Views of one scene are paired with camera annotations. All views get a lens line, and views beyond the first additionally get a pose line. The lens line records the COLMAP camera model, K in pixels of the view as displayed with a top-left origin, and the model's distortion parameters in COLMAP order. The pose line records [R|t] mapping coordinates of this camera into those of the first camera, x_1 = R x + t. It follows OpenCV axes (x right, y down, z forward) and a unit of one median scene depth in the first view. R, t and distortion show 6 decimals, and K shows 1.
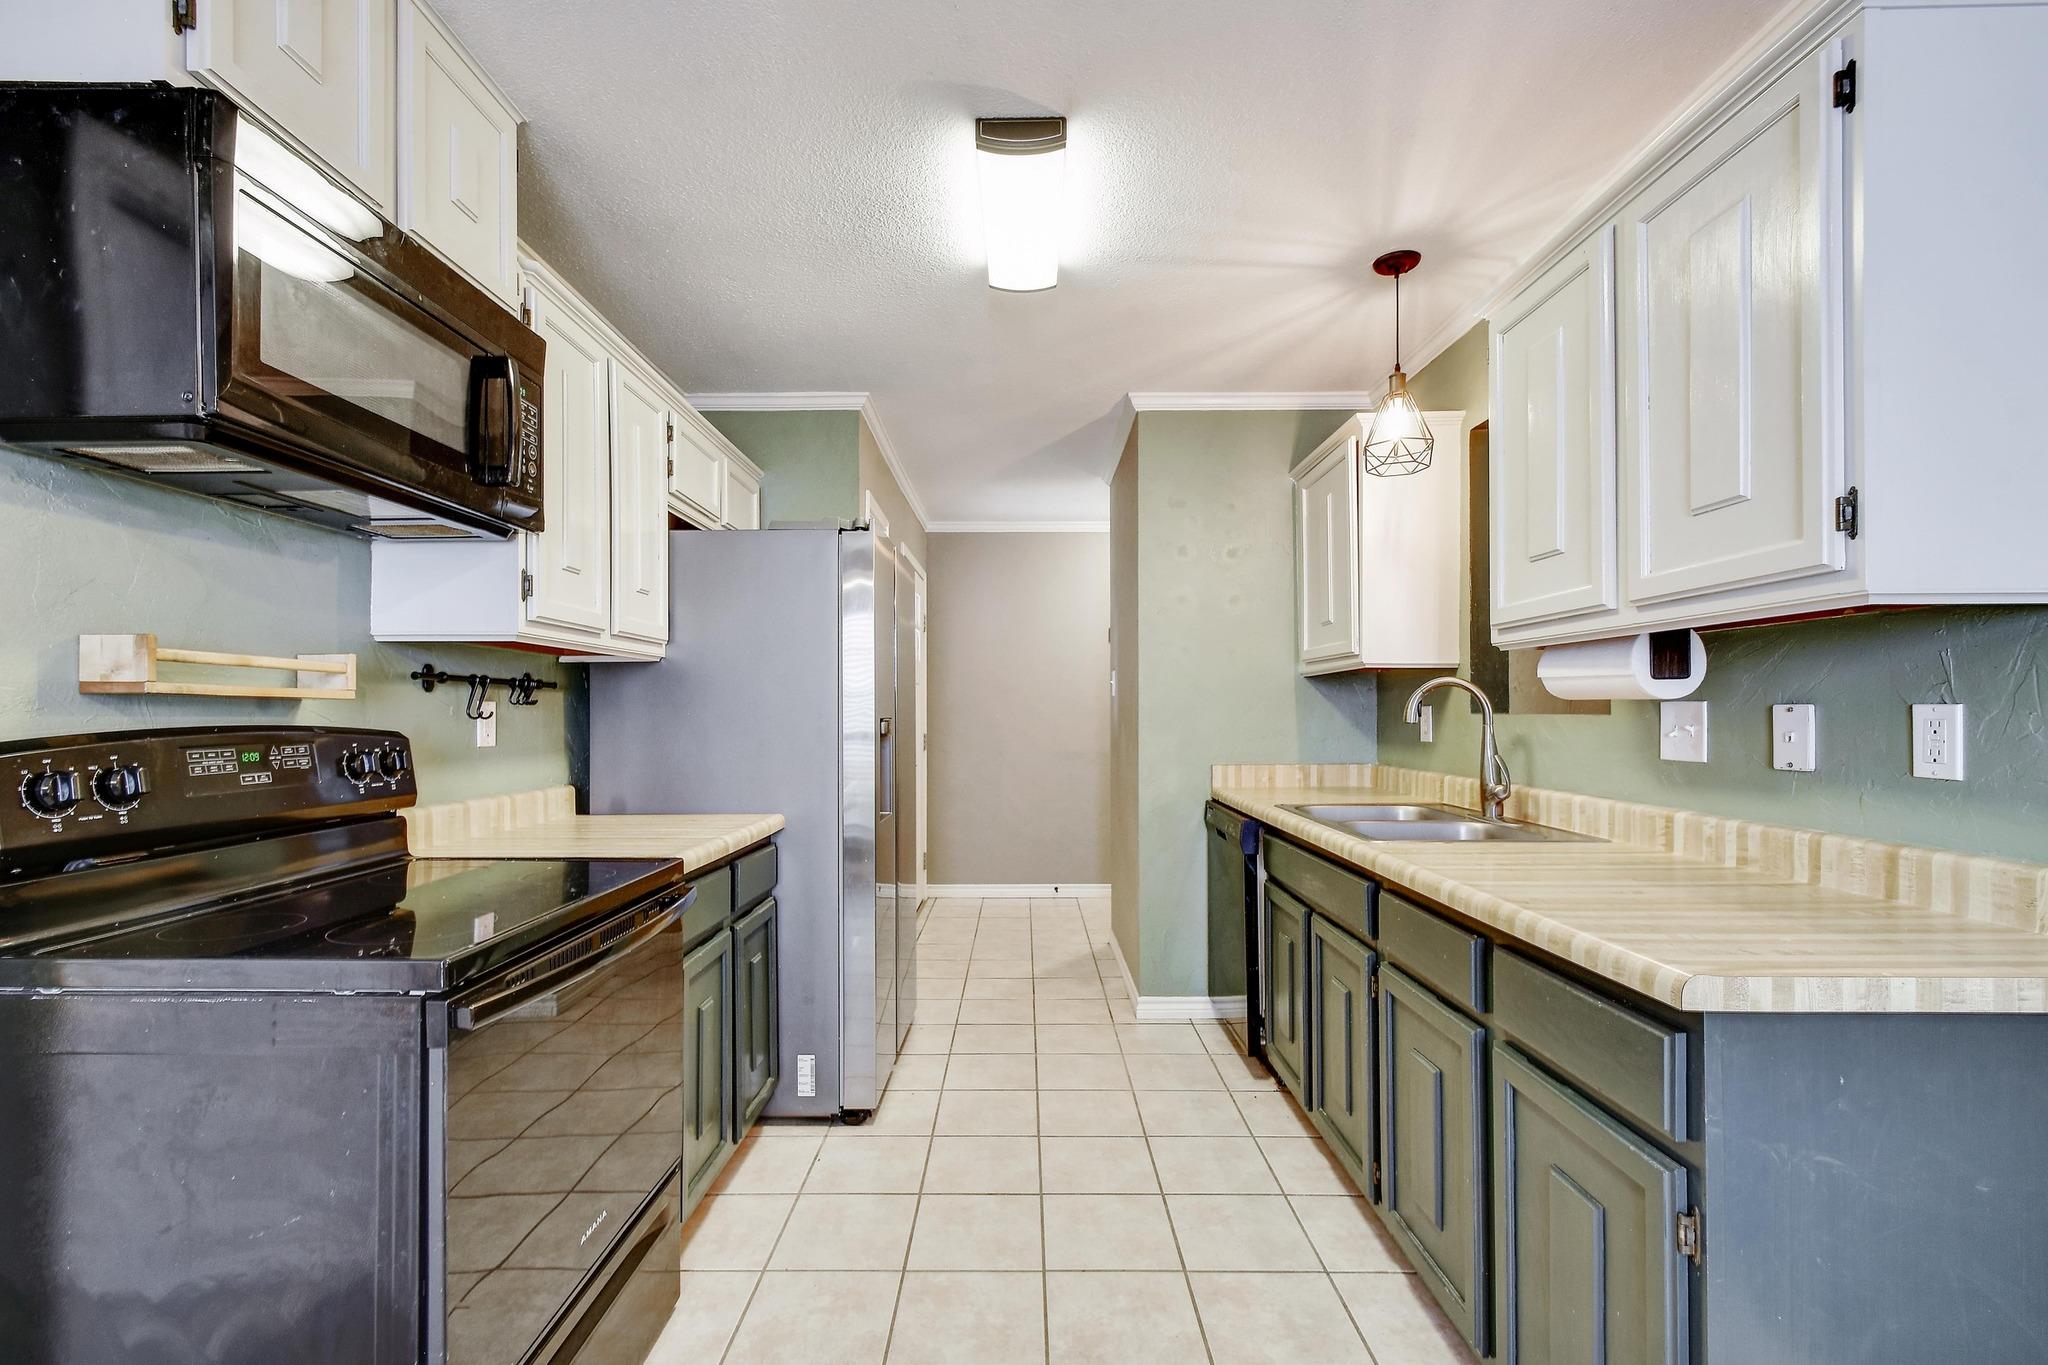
lens RADIAL K [[906.0, 0, 1026.8], [0, 906.0, 710.8], [0, 0, 1]] dist [0.004686, 0.000668]
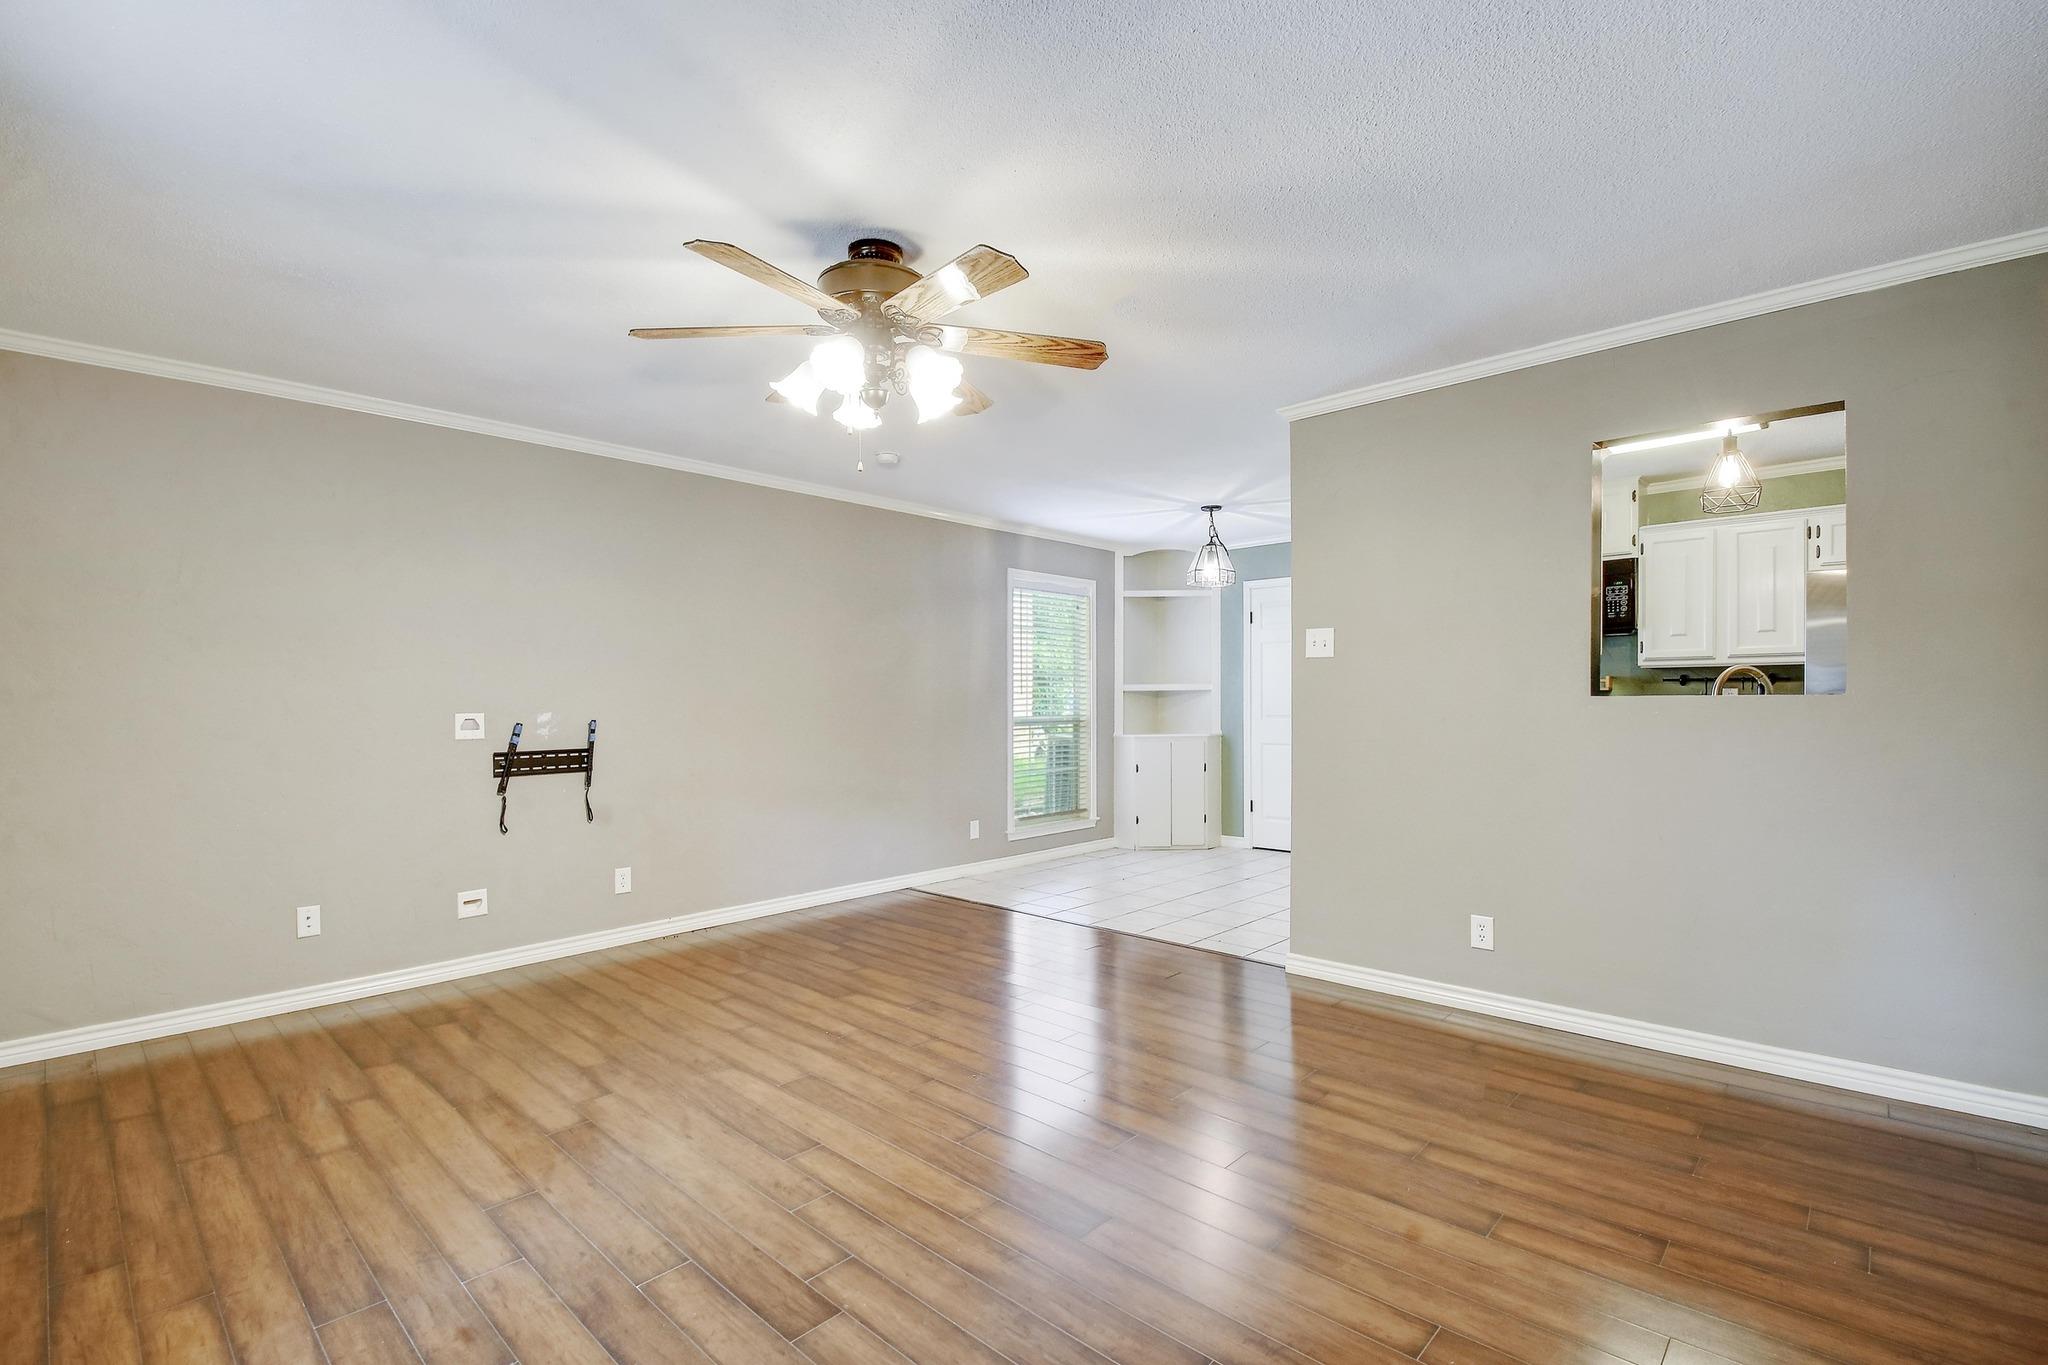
lens RADIAL K [[906.0, 0, 1023.3], [0, 906.0, 697.2], [0, 0, 1]] dist [0.004686, 0.000668]
pose [[-0.673746, 0.003817, -0.738953, 2.631625], [0.006883, 0.999976, -0.001110, 0.002088], [0.738931, -0.005834, -0.673756, 1.428759]]
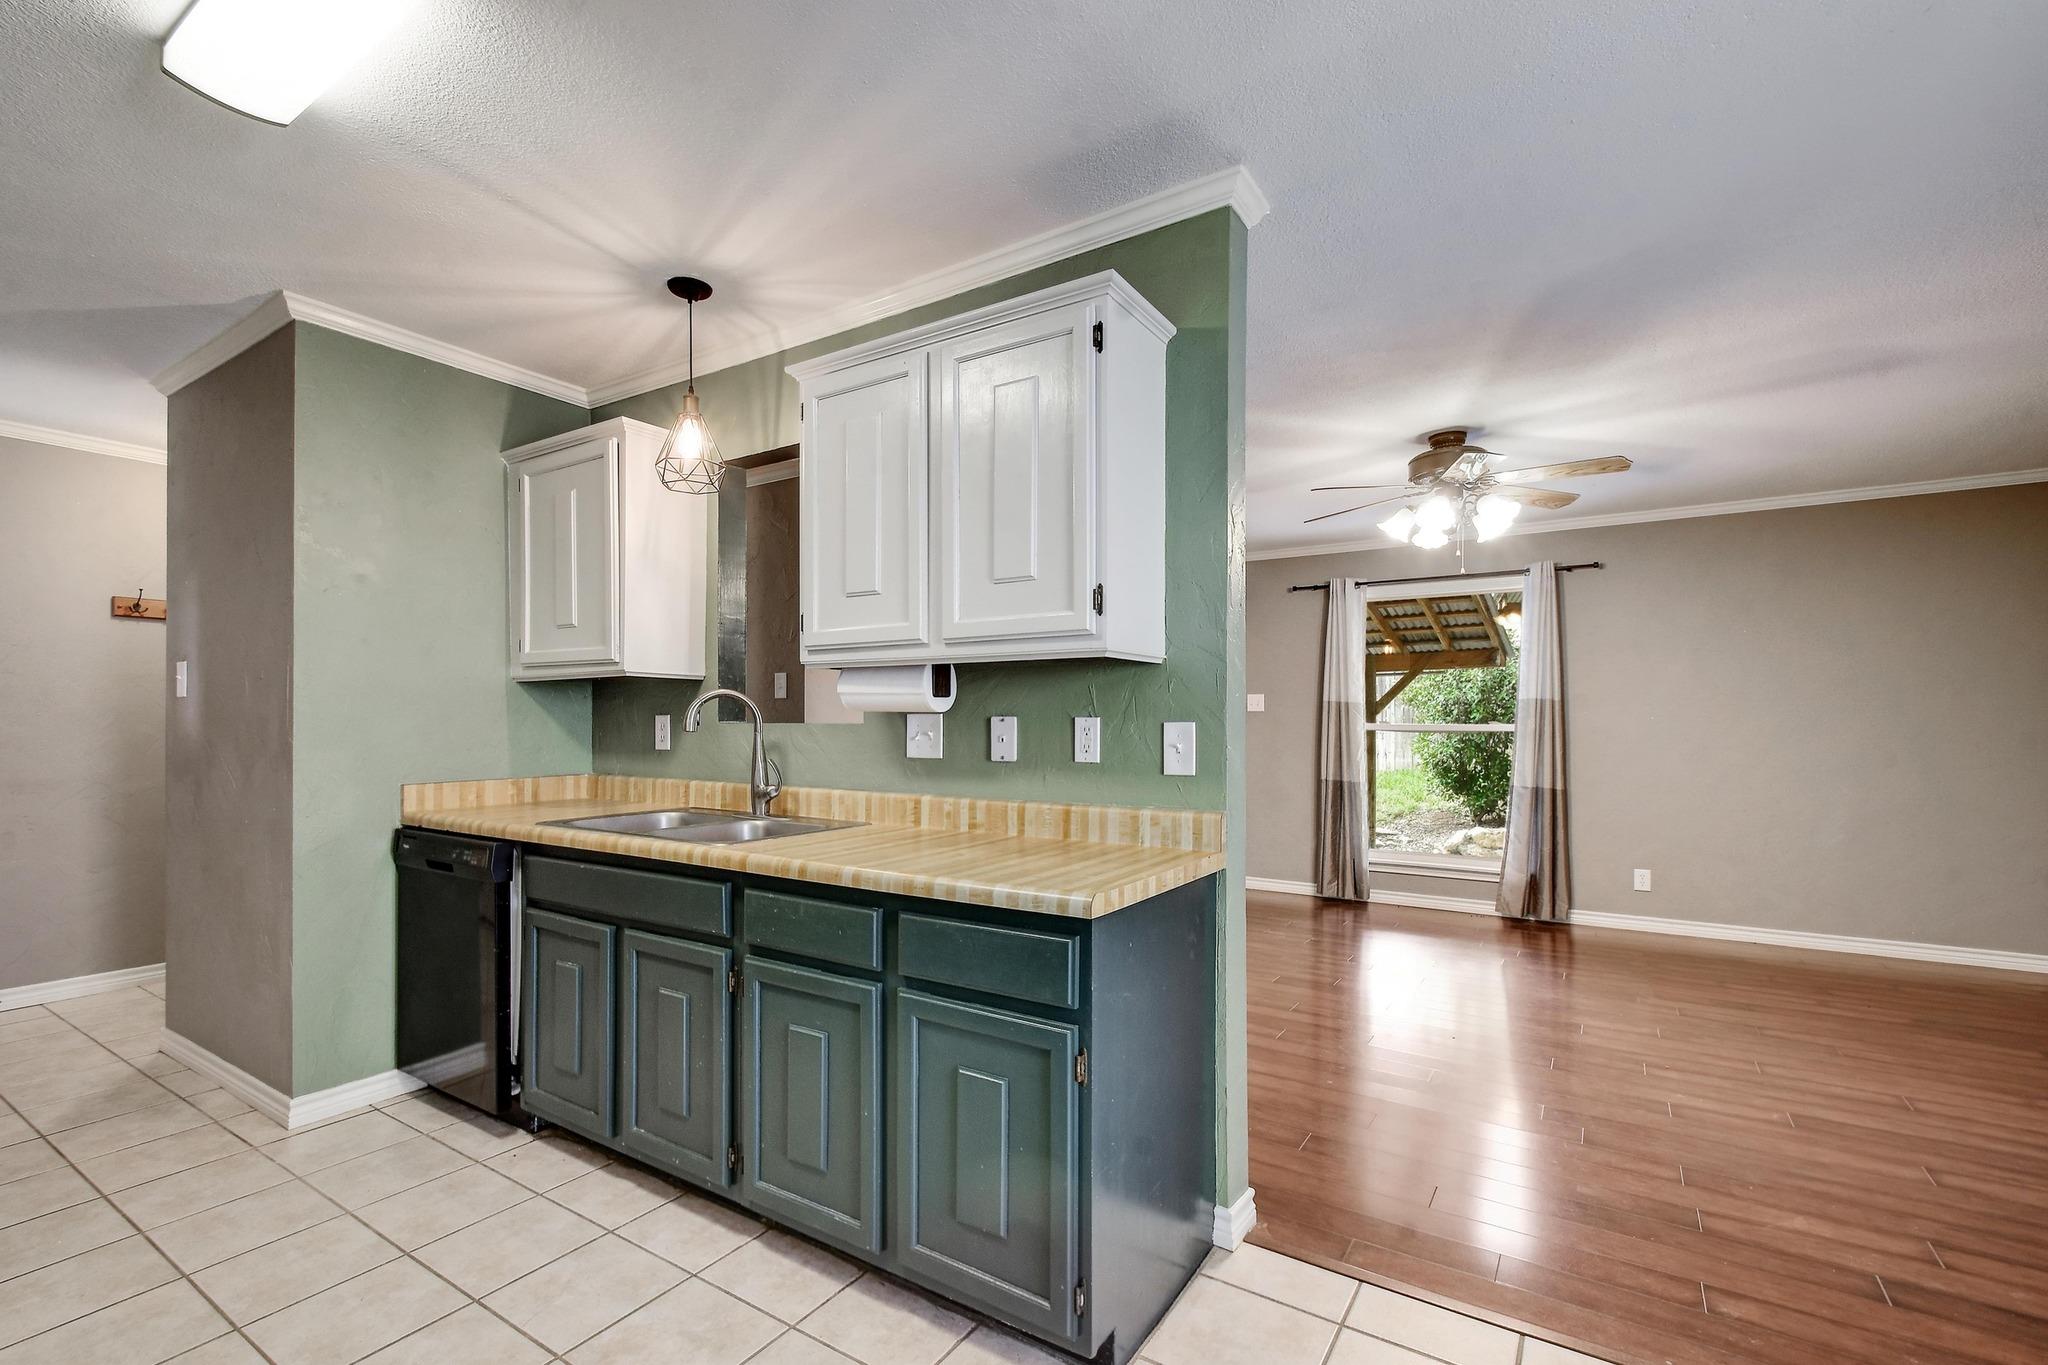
lens RADIAL K [[906.0, 0, 1018.9], [0, 906.0, 722.3], [0, 0, 1]] dist [0.004686, 0.000668]
pose [[0.535895, 0.002979, 0.844280, -0.331945], [-0.004623, 0.999989, -0.000594, 0.002072], [-0.844272, -0.003585, 0.535903, 0.157034]]
